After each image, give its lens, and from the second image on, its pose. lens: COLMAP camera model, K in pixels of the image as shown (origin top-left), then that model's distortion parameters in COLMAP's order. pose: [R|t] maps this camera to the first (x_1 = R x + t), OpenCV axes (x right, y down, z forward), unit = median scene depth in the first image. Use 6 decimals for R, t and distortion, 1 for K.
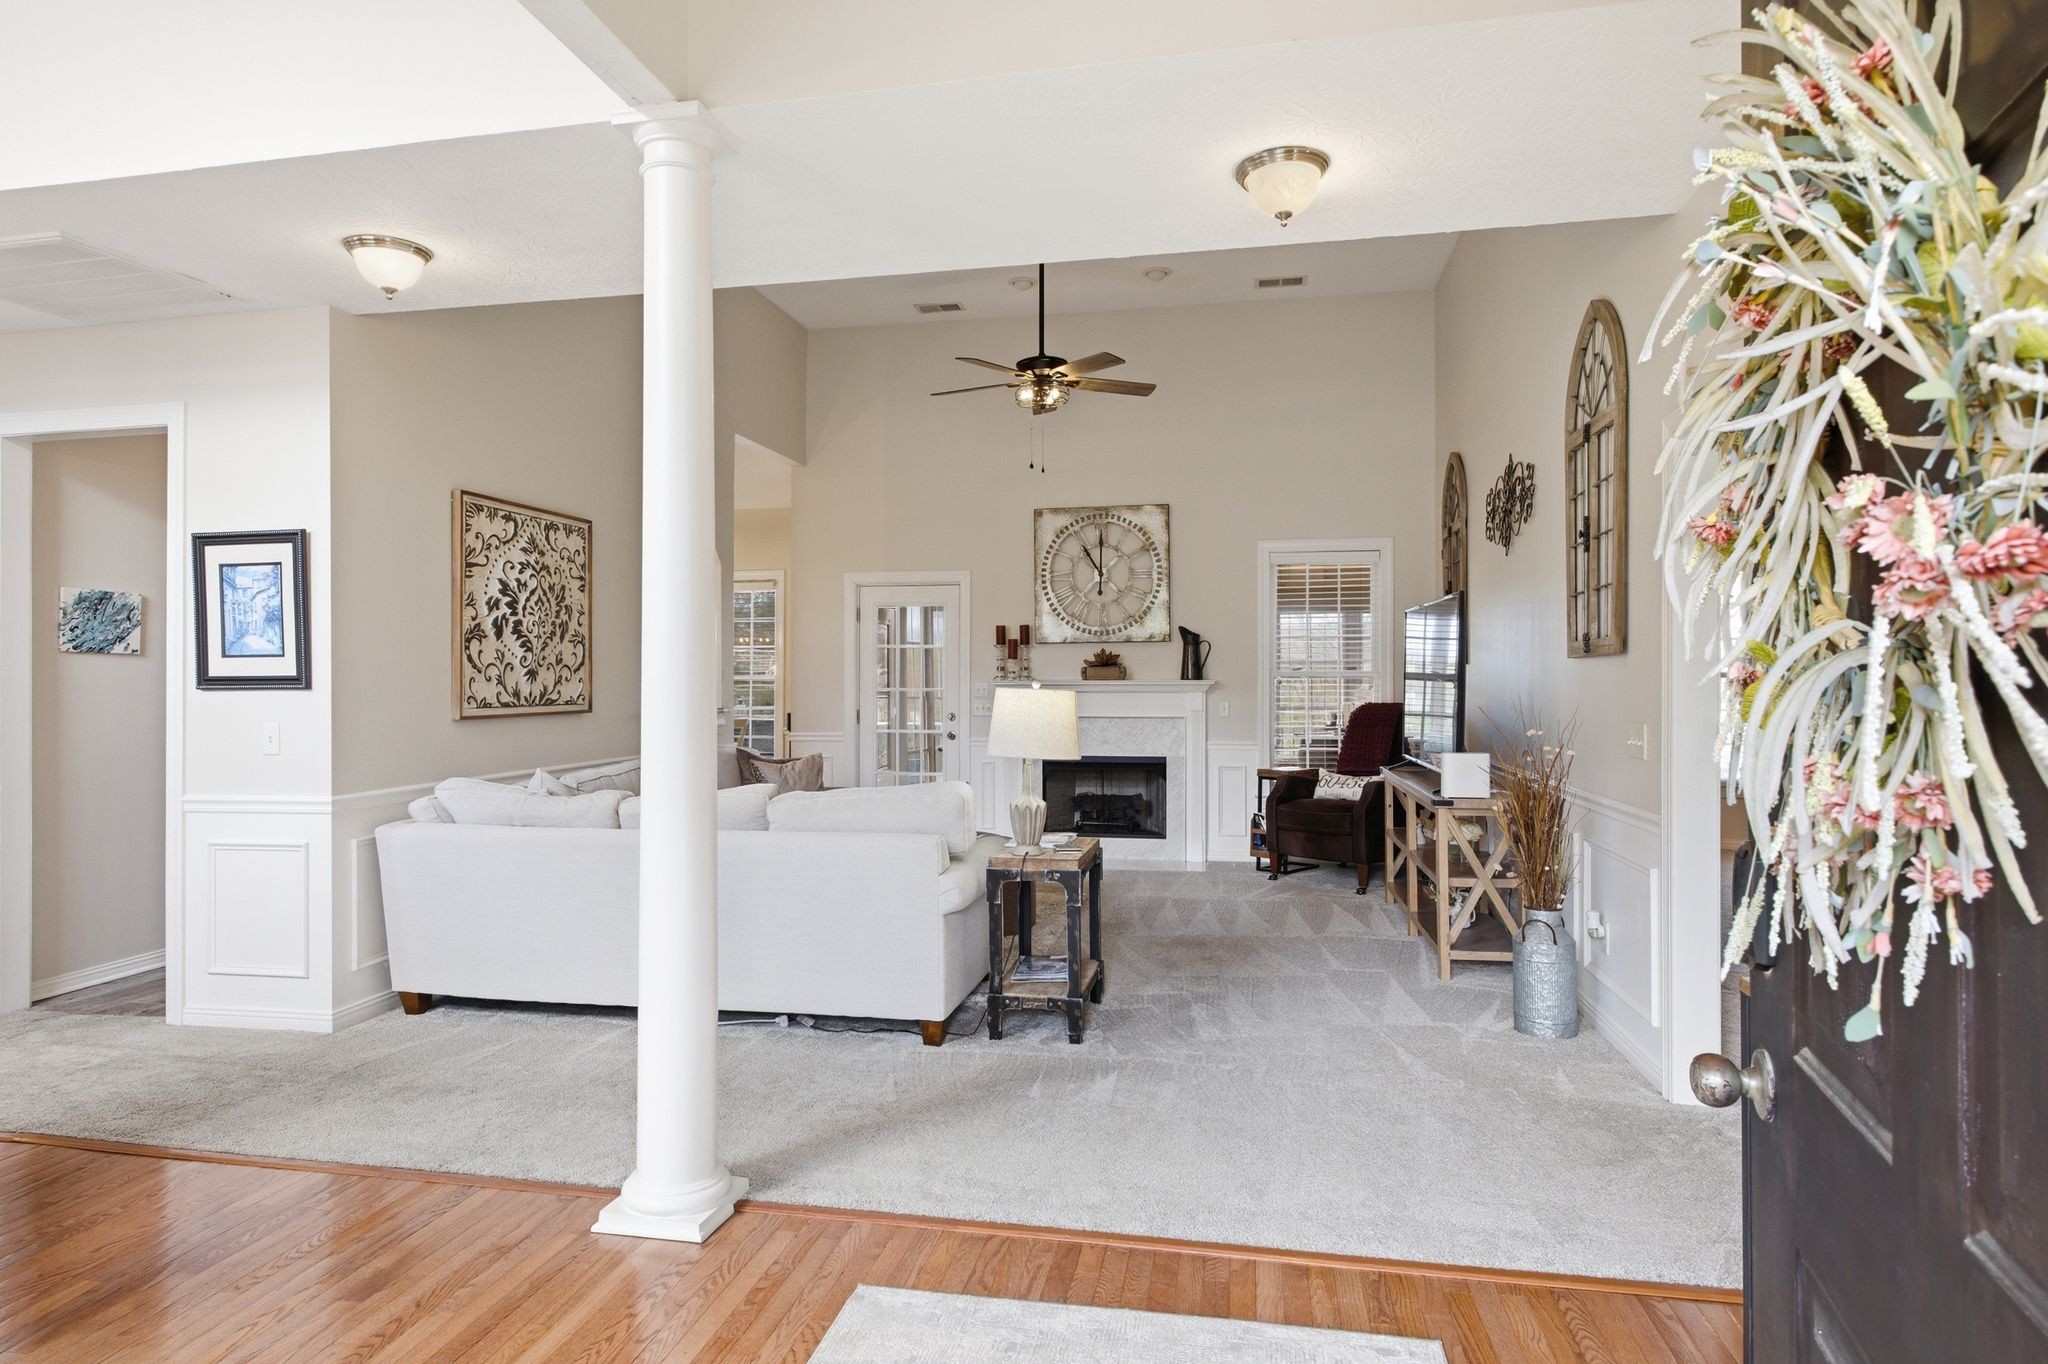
lens RADIAL K [[1110.8, 0, 1026.1], [0, 1110.8, 684.7], [0, 0, 1]] dist [0.000864, 0.000031]
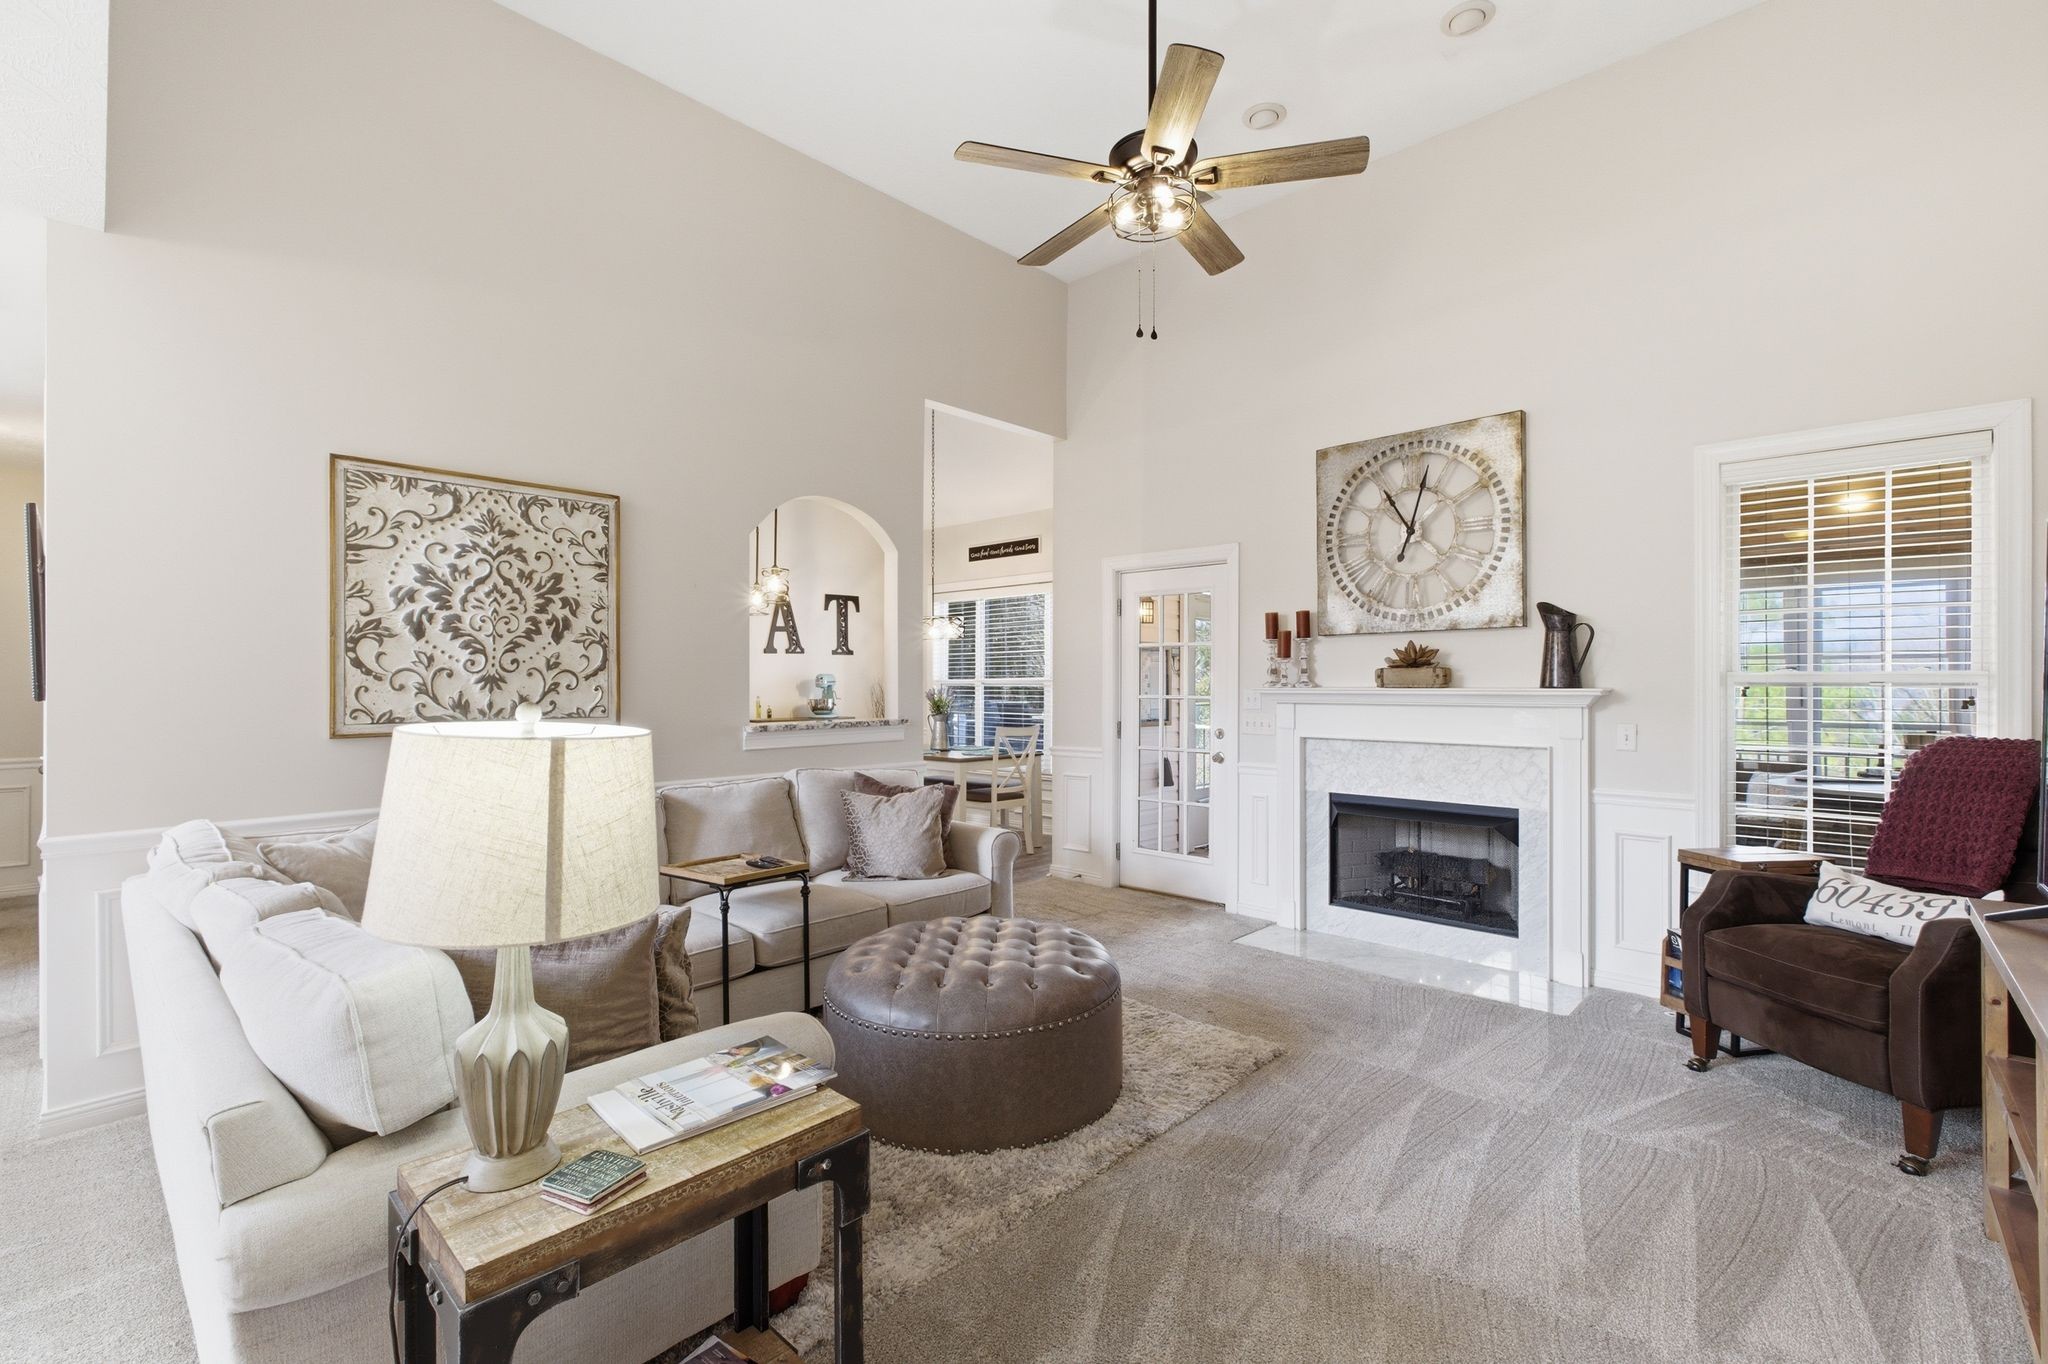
lens RADIAL K [[892.3, 0, 1020.0], [0, 892.3, 679.7], [0, 0, 1]] dist [-0.002458, -0.000221]
pose [[0.852522, -0.000079, -0.522691, 0.217342], [-0.002717, 0.999986, -0.004582, -0.008353], [0.522684, 0.005326, 0.852510, 0.603793]]
